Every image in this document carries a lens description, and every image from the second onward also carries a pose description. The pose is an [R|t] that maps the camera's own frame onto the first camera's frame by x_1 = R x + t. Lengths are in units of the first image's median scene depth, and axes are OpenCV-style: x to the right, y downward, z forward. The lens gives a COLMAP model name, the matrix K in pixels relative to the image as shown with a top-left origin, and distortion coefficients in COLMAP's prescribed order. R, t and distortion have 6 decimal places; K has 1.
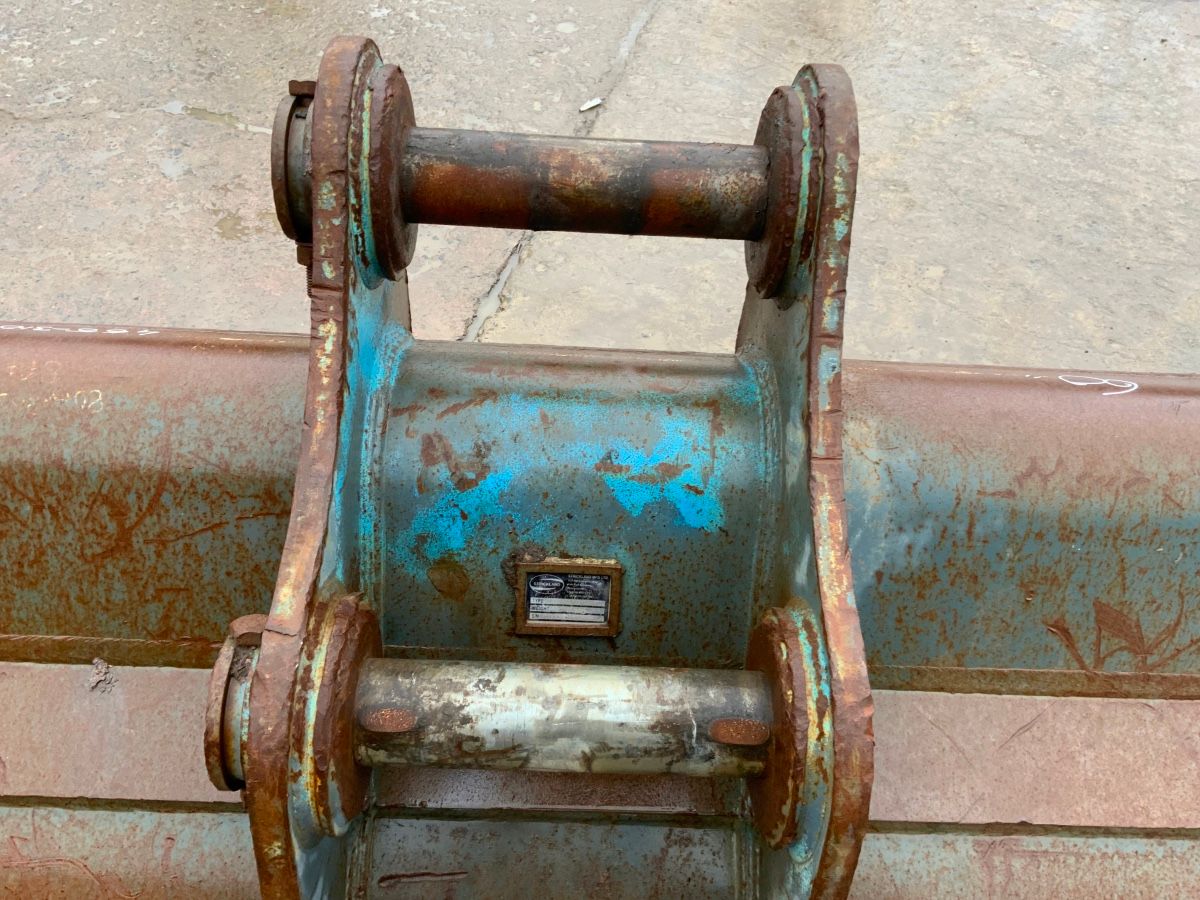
lens RADIAL K [[1013.6, 0, 600.6], [0, 1013.6, 445.9], [0, 0, 1]] dist [0.041278, -0.082421]
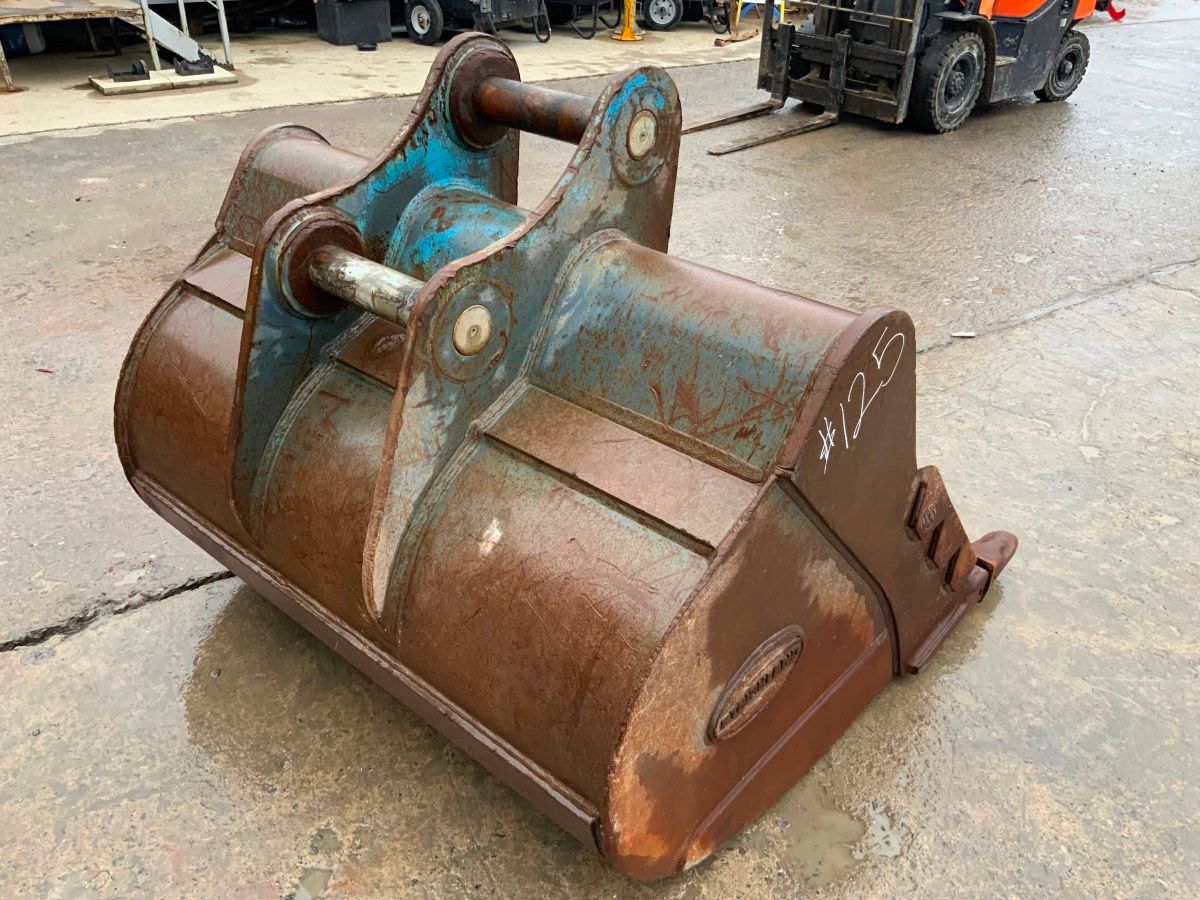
lens RADIAL K [[1013.6, 0, 598.3], [0, 1013.6, 454.4], [0, 0, 1]] dist [0.041278, -0.082421]
pose [[0.757021, 0.312034, -0.574068, 1.373228], [-0.471190, 0.869390, -0.148800, 0.565924], [0.452659, 0.383139, 0.805173, -0.314558]]
